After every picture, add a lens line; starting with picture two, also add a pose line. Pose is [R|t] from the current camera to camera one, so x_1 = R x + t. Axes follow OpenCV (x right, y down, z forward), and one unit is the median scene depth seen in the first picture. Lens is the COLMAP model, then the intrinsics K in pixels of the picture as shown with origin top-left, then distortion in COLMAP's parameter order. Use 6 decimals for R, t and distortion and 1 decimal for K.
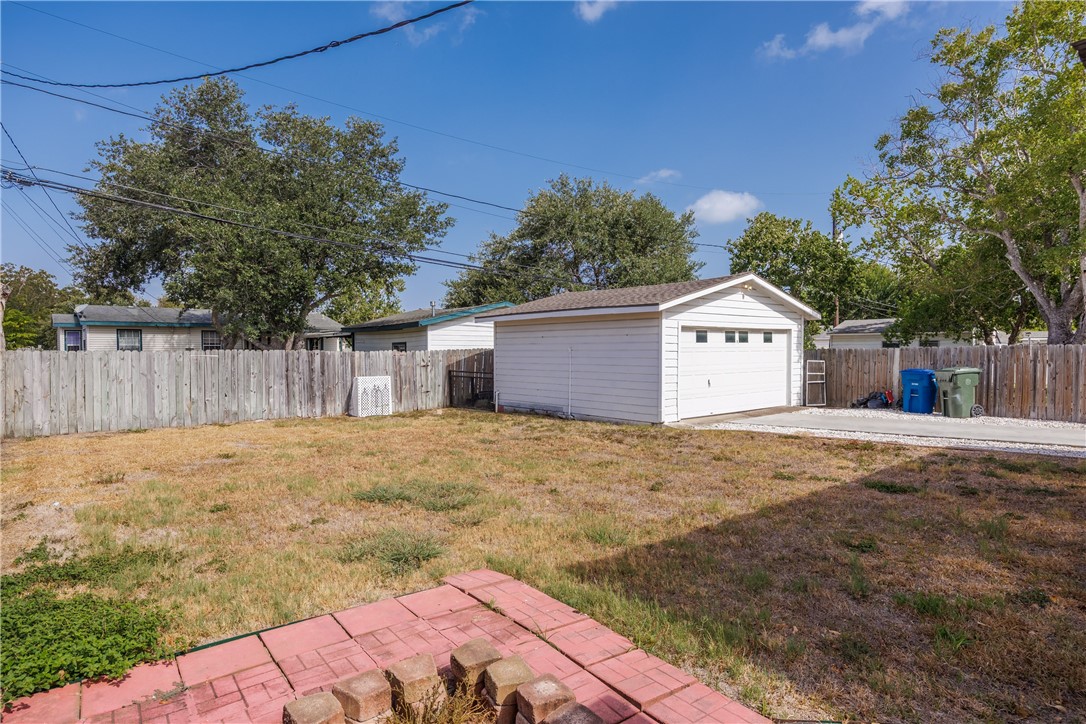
lens RADIAL K [[612.1, 0, 542.9], [0, 612.1, 364.5], [0, 0, 1]] dist [-0.006527, 0.001014]
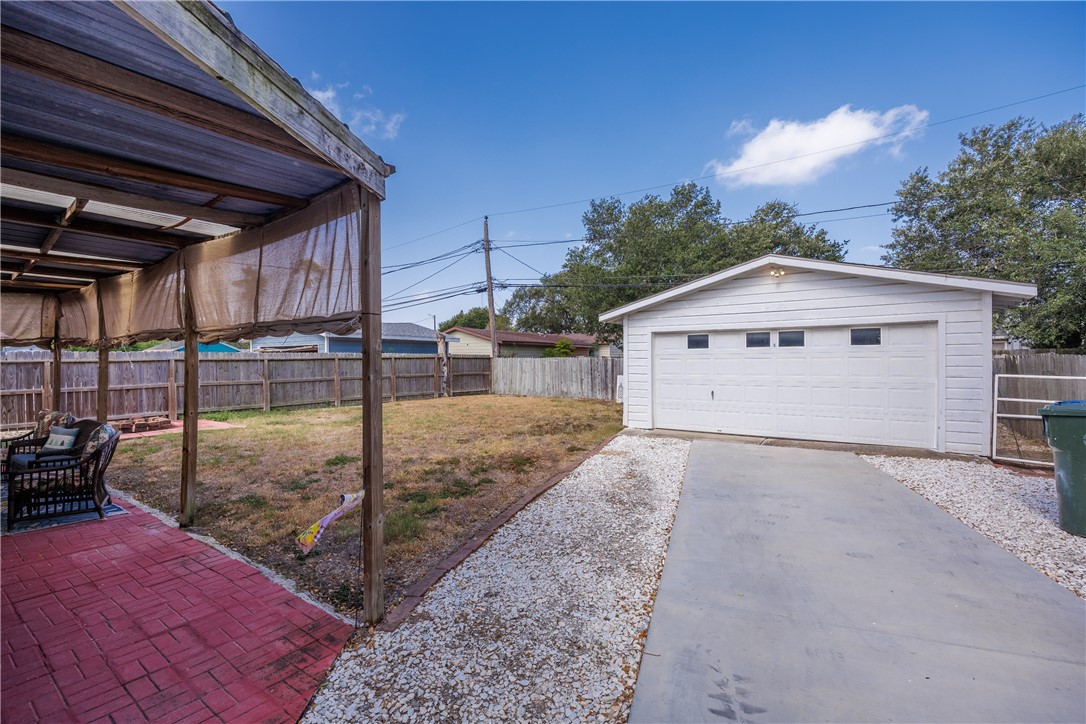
lens RADIAL K [[480.2, 0, 545.1], [0, 480.2, 360.2], [0, 0, 1]] dist [-0.015872, 0.000158]
pose [[0.248549, 0.004057, -0.968611, 0.837513], [-0.020010, 0.999799, -0.000947, -0.013000], [0.968413, 0.019617, 0.248580, 0.579853]]
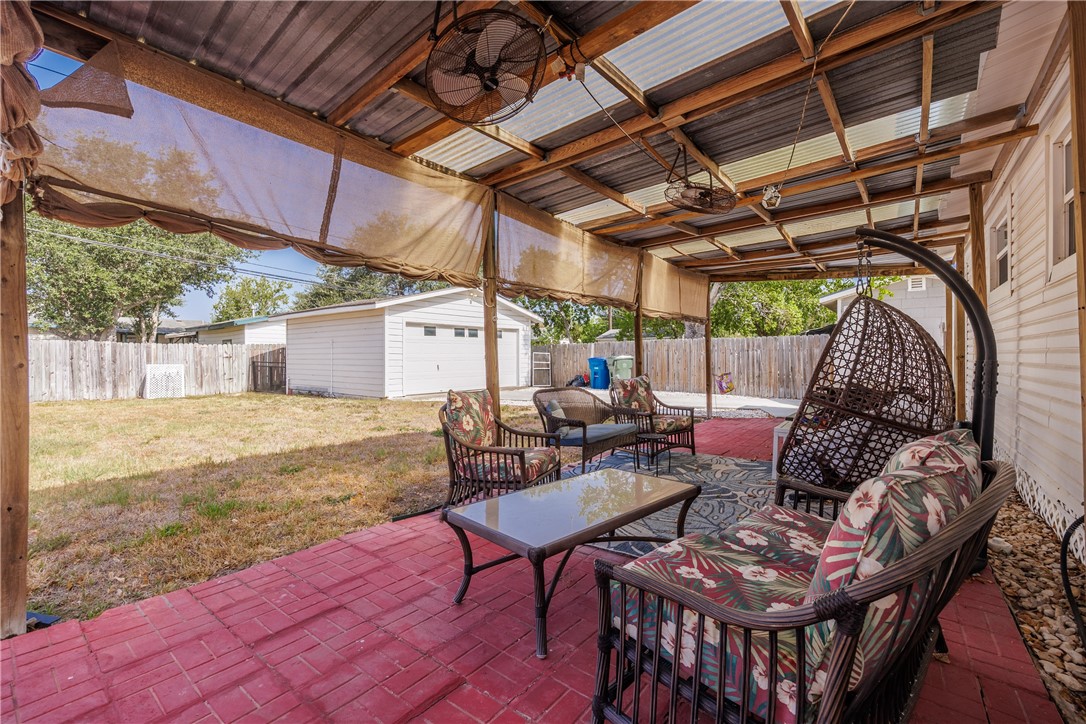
lens RADIAL K [[471.0, 0, 536.0], [0, 471.0, 360.3], [0, 0, 1]] dist [-0.002151, -0.000949]
pose [[0.984534, 0.000477, 0.175193, 0.290497], [0.002400, 0.999866, -0.016205, 0.030613], [-0.175178, 0.016375, 0.984401, -0.011575]]
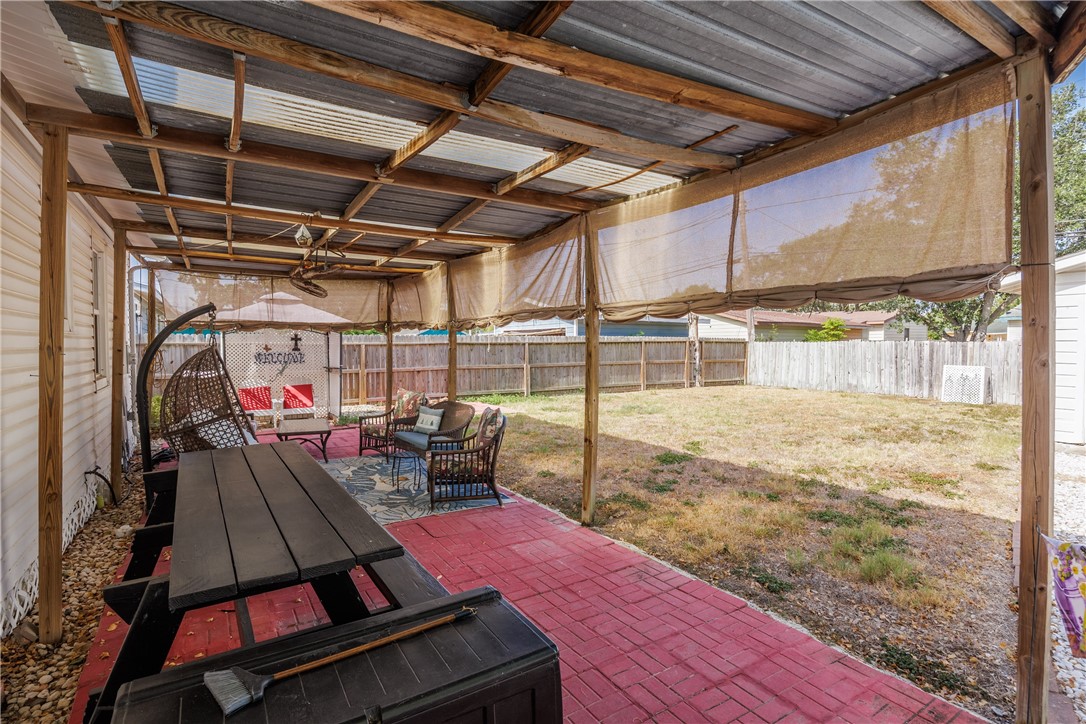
lens RADIAL K [[528.4, 0, 543.2], [0, 528.4, 363.2], [0, 0, 1]] dist [-0.012645, 0.000338]
pose [[-0.135103, 0.037272, -0.990130, 0.785011], [-0.021023, 0.998959, 0.040473, -0.007151], [0.990609, 0.026283, -0.134179, 0.441569]]
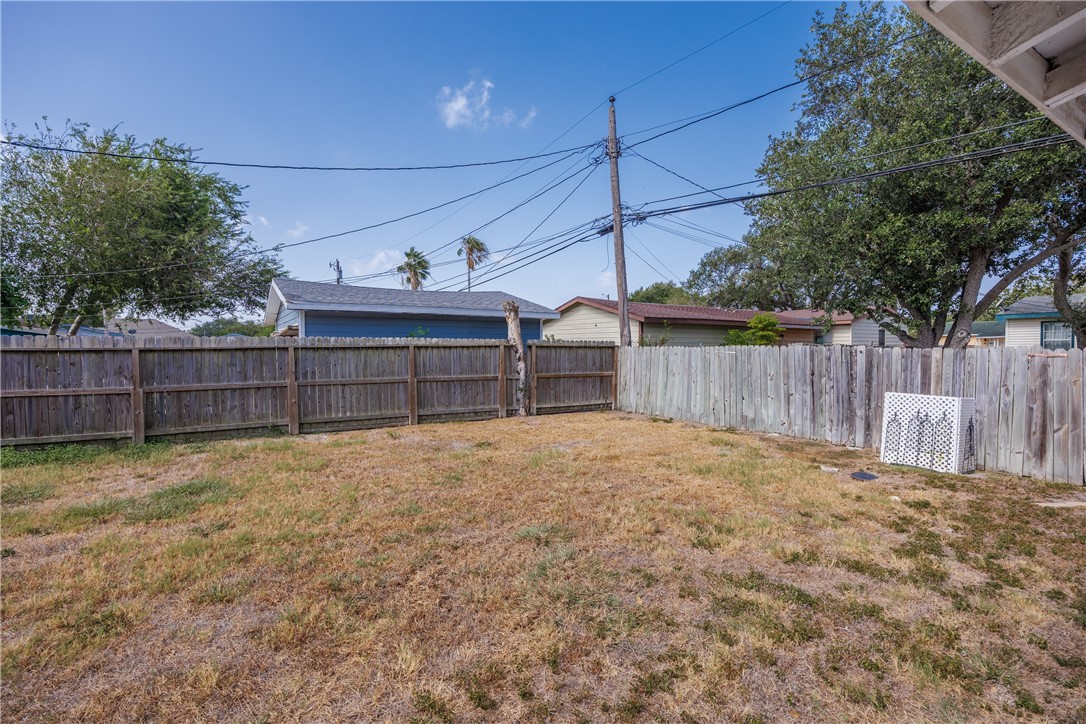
lens RADIAL K [[514.5, 0, 548.3], [0, 514.5, 365.6], [0, 0, 1]] dist [-0.013158, 0.000133]
pose [[-0.140652, 0.036564, -0.989384, 0.236785], [-0.022389, 0.998945, 0.040100, -0.018629], [0.989806, 0.027792, -0.139685, 0.806336]]
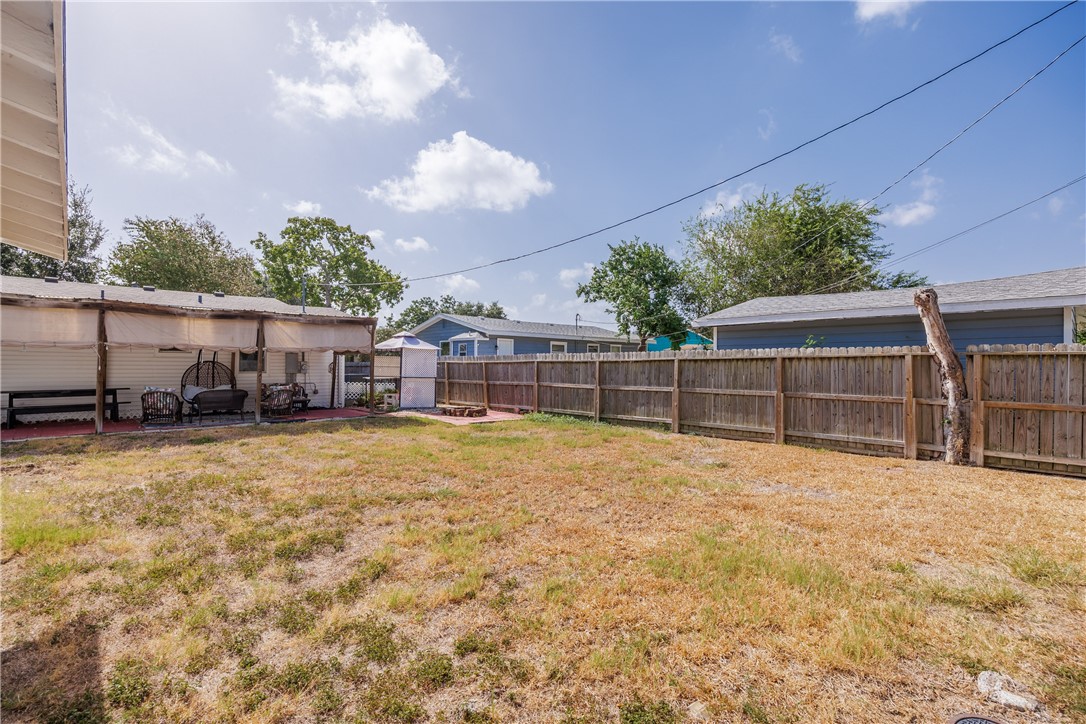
lens RADIAL K [[514.5, 0, 542.6], [0, 514.5, 364.8], [0, 0, 1]] dist [-0.013158, 0.000133]
pose [[-0.998938, -0.005507, -0.045742, -0.128383], [-0.006353, 0.999811, 0.018377, -0.013385], [0.045632, 0.018648, -0.998784, 1.167057]]
